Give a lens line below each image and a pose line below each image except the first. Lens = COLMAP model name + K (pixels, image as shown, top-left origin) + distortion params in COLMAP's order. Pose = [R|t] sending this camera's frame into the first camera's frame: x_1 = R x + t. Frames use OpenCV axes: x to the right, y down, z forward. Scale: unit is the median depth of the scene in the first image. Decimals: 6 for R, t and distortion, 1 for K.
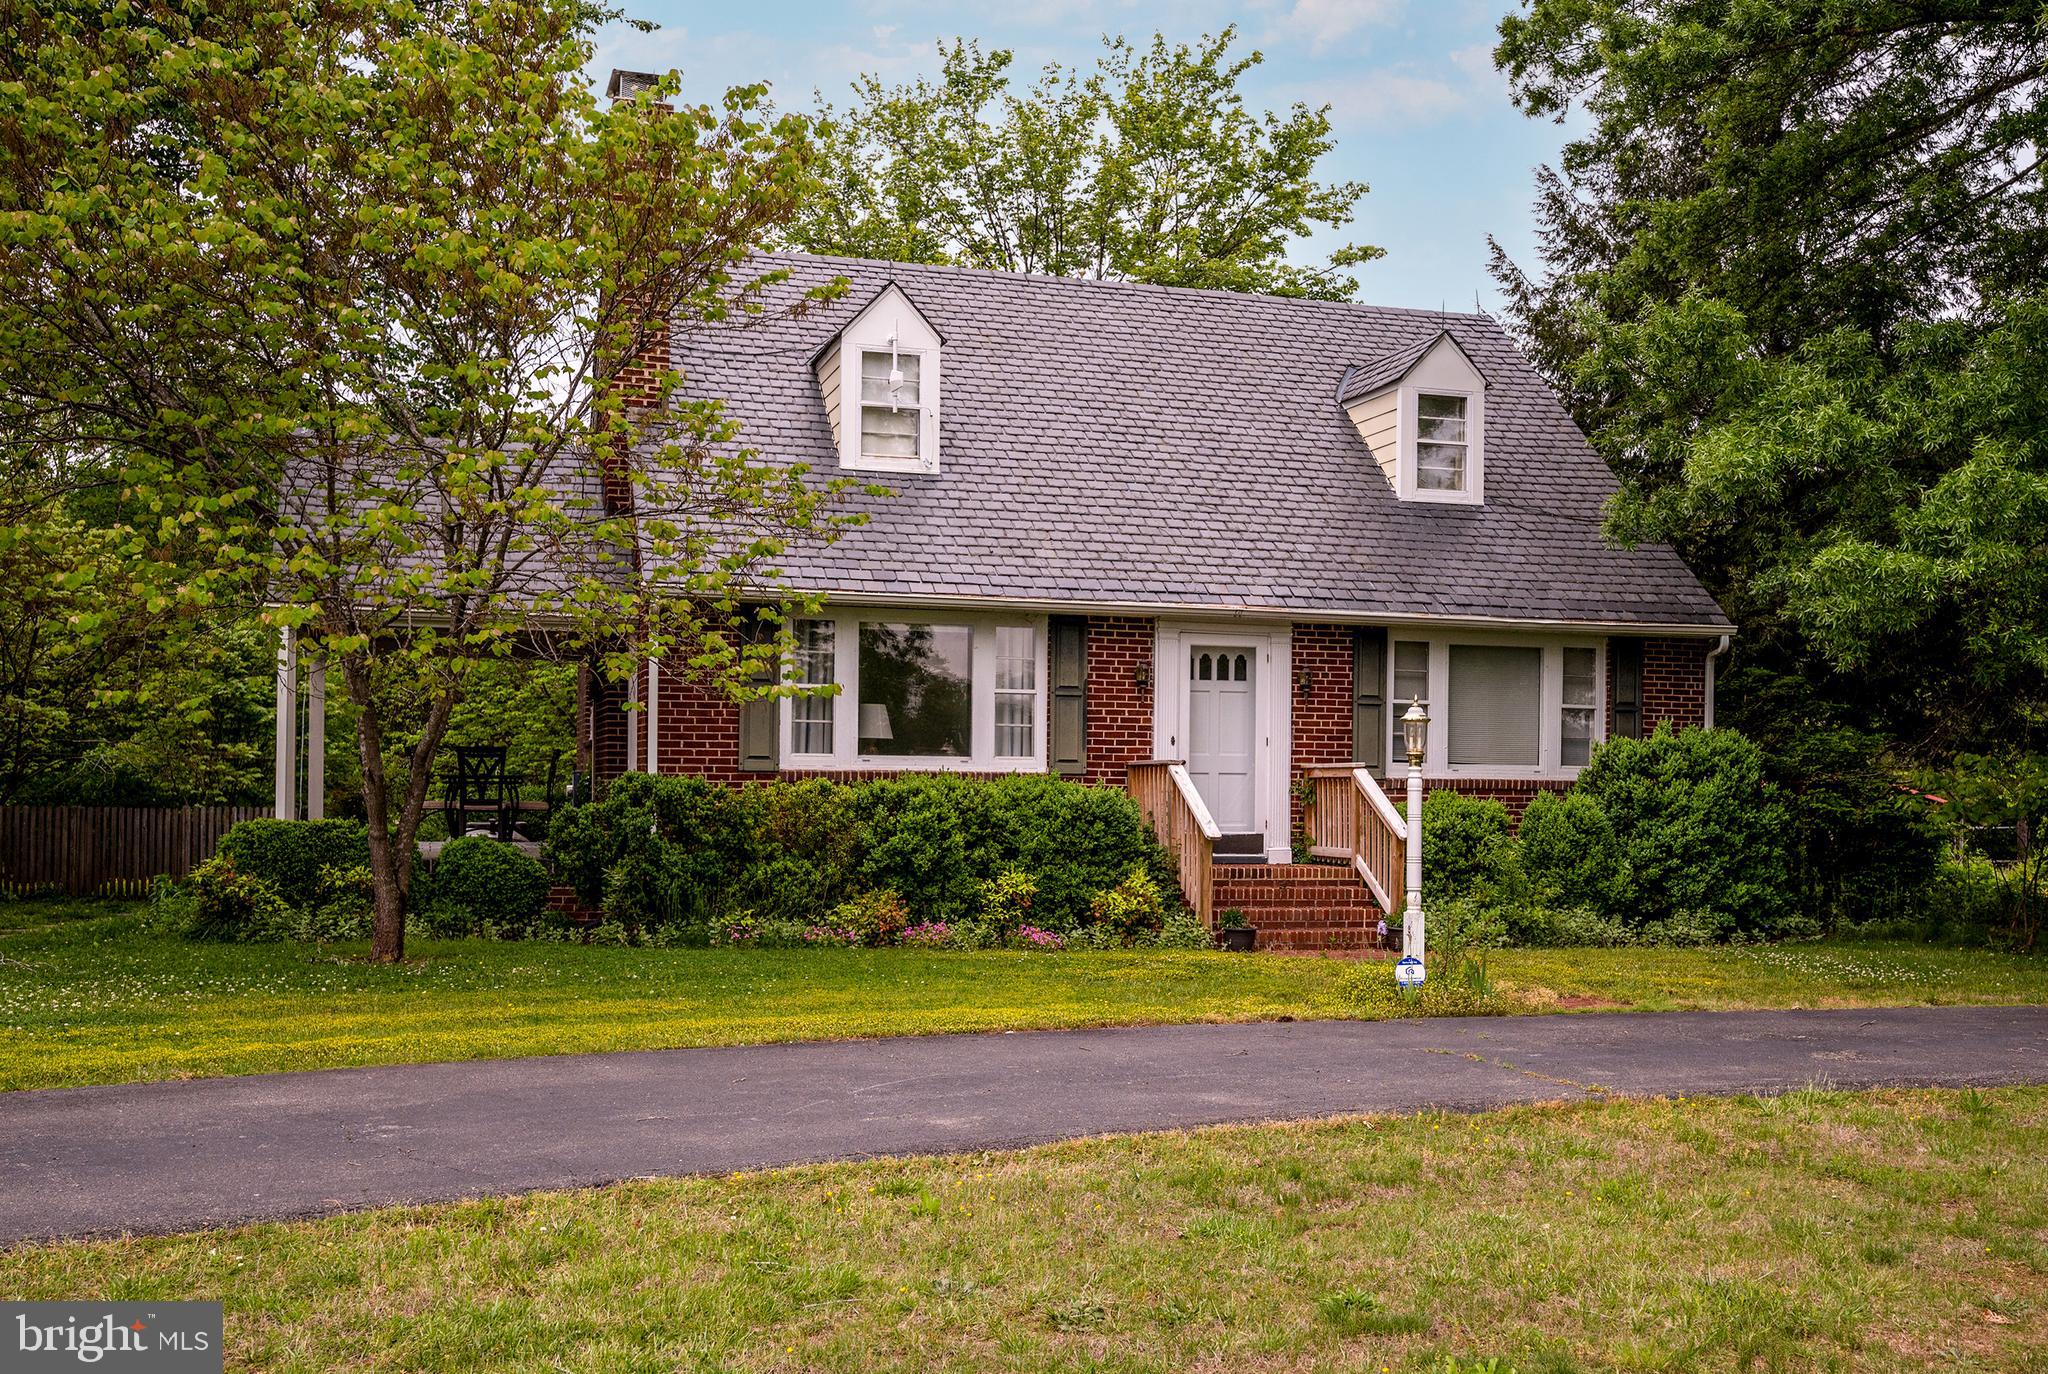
lens RADIAL K [[1992.5, 0, 1094.2], [0, 1992.5, 763.4], [0, 0, 1]] dist [0.000614, 0.000000]
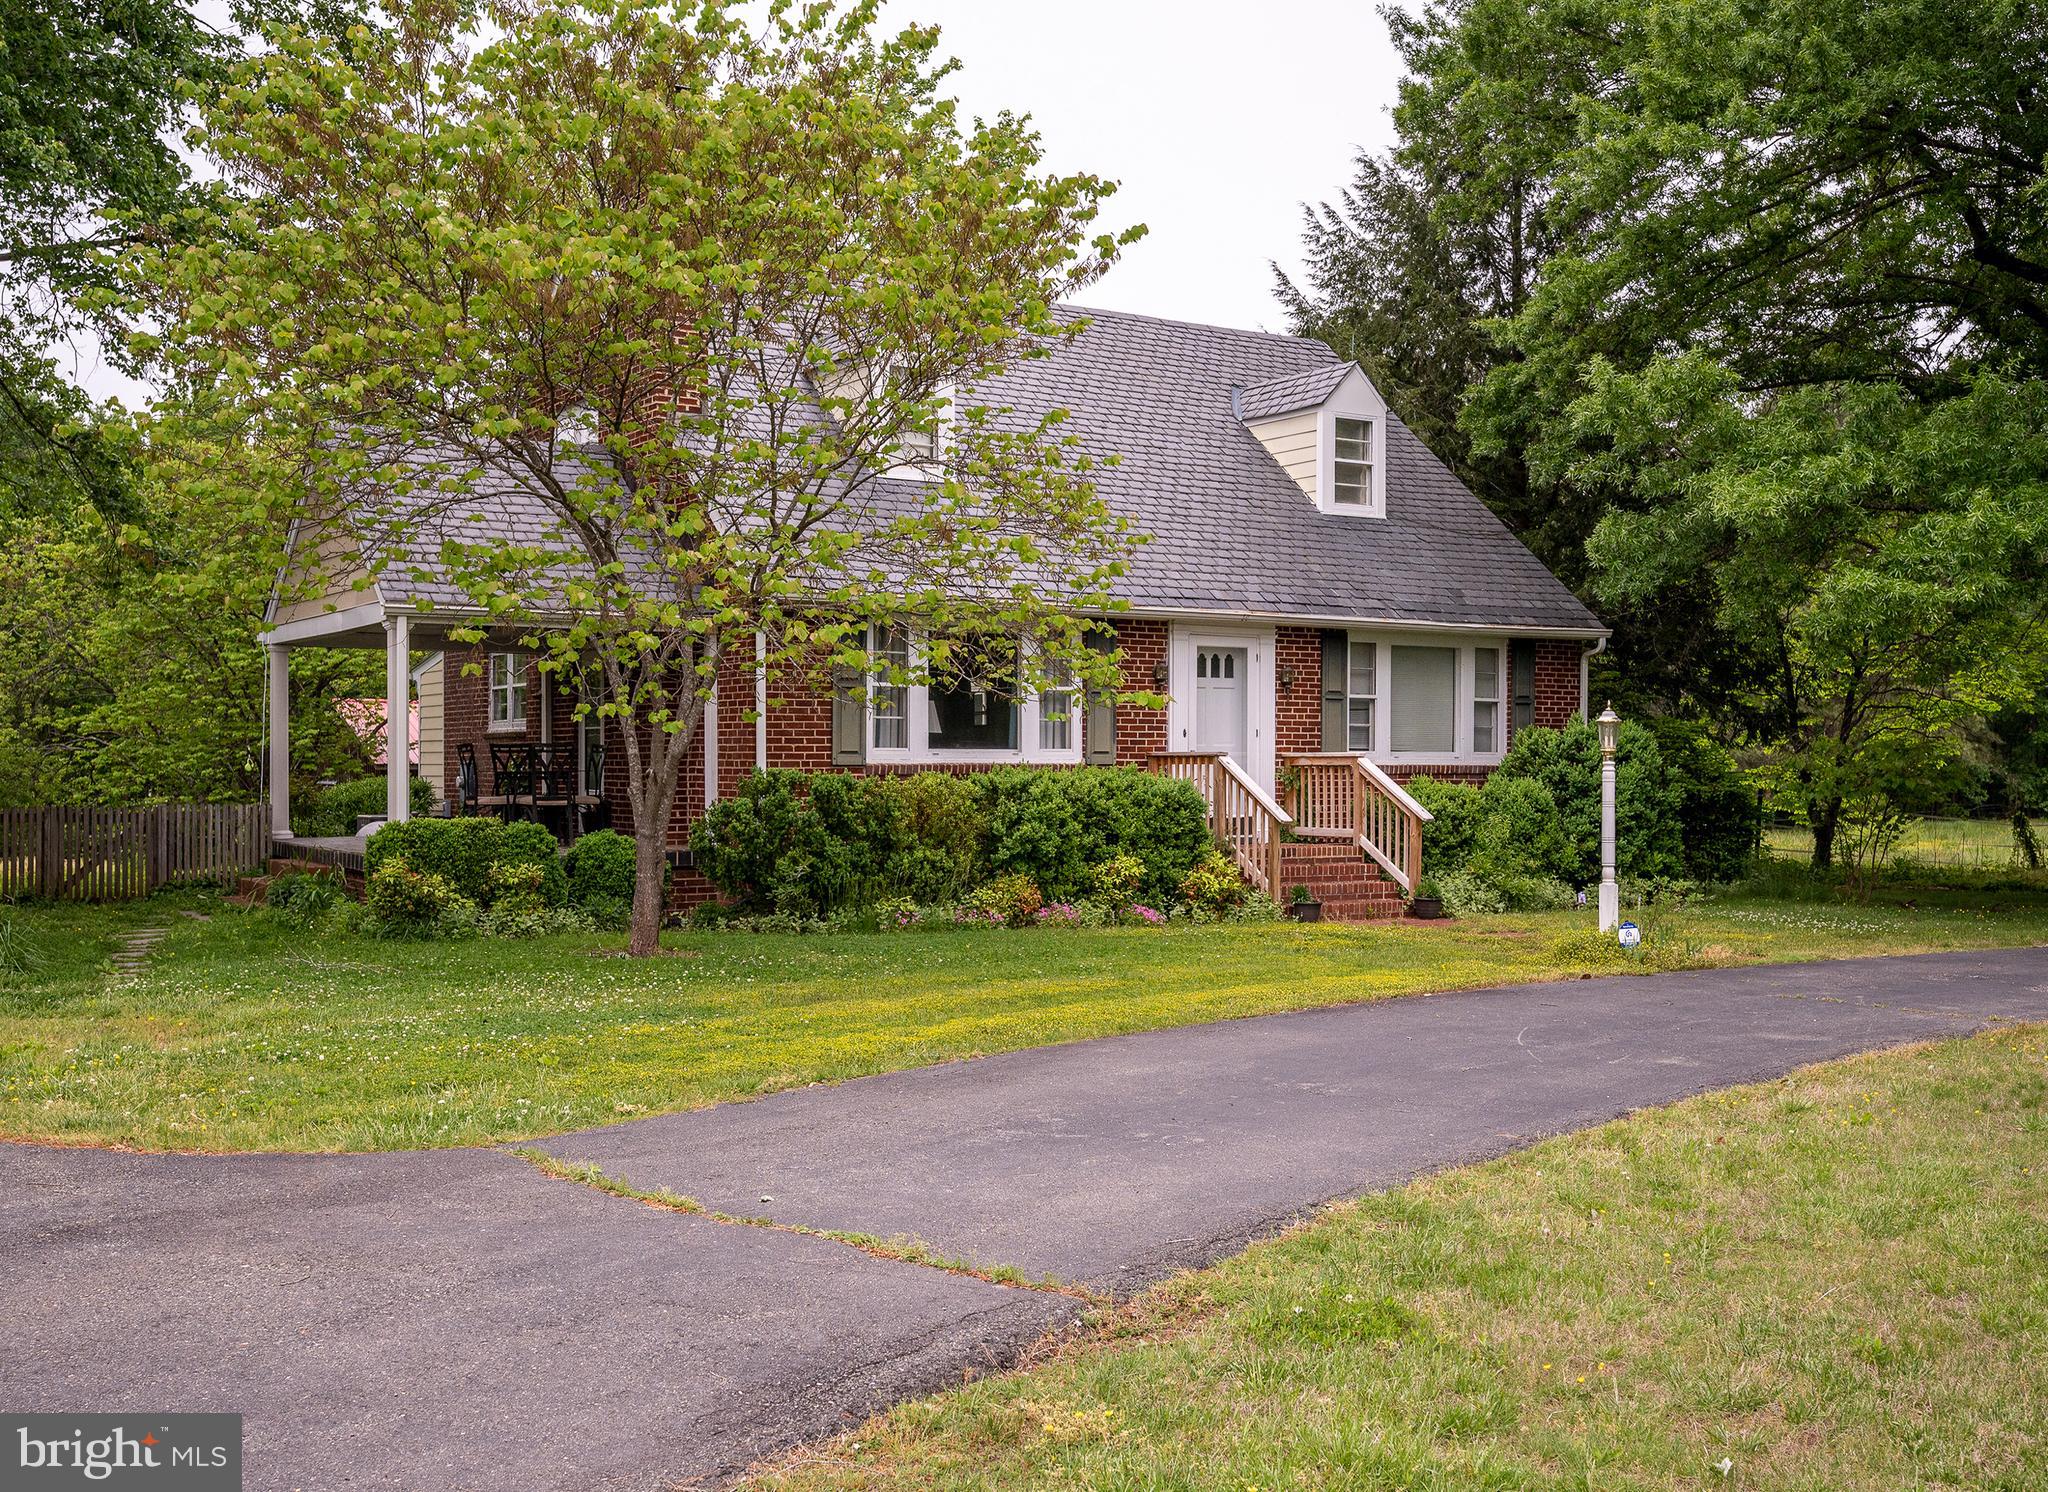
lens RADIAL K [[1998.5, 0, 1006.2], [0, 1998.5, 754.5], [0, 0, 1]] dist [0.023532, 0.000000]
pose [[0.971429, -0.008142, 0.237190, -0.324470], [0.005983, 0.999934, 0.009822, -0.011270], [-0.237254, -0.008123, 0.971414, -0.048876]]
